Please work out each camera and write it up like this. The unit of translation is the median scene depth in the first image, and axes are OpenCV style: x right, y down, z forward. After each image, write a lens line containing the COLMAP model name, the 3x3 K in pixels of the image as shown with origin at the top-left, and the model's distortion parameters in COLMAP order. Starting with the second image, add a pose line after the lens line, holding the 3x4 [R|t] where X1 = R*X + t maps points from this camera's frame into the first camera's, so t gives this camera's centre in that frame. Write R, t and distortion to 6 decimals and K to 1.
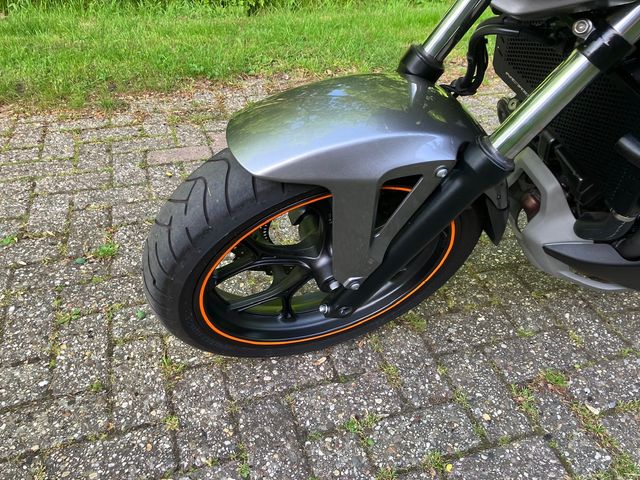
lens RADIAL K [[523.2, 0, 314.9], [0, 523.2, 238.1], [0, 0, 1]] dist [0.038742, -0.045559]
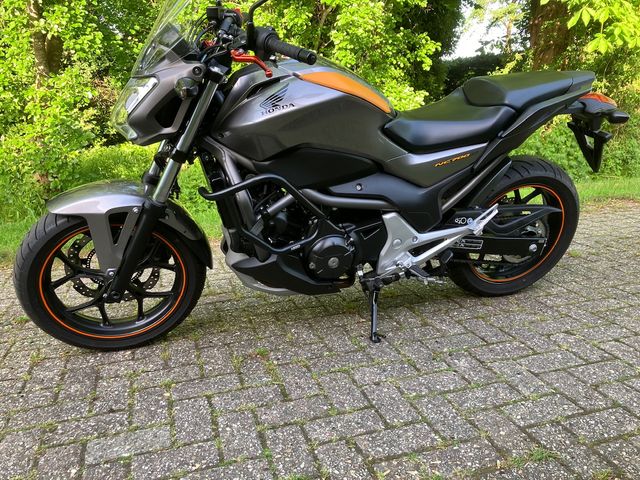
lens RADIAL K [[523.2, 0, 309.0], [0, 523.2, 239.8], [0, 0, 1]] dist [0.038742, -0.045559]
pose [[0.997580, -0.065799, -0.022450, 0.682218], [0.051752, 0.918420, -0.392207, 0.618709], [0.046425, 0.390096, 0.919603, -0.699510]]
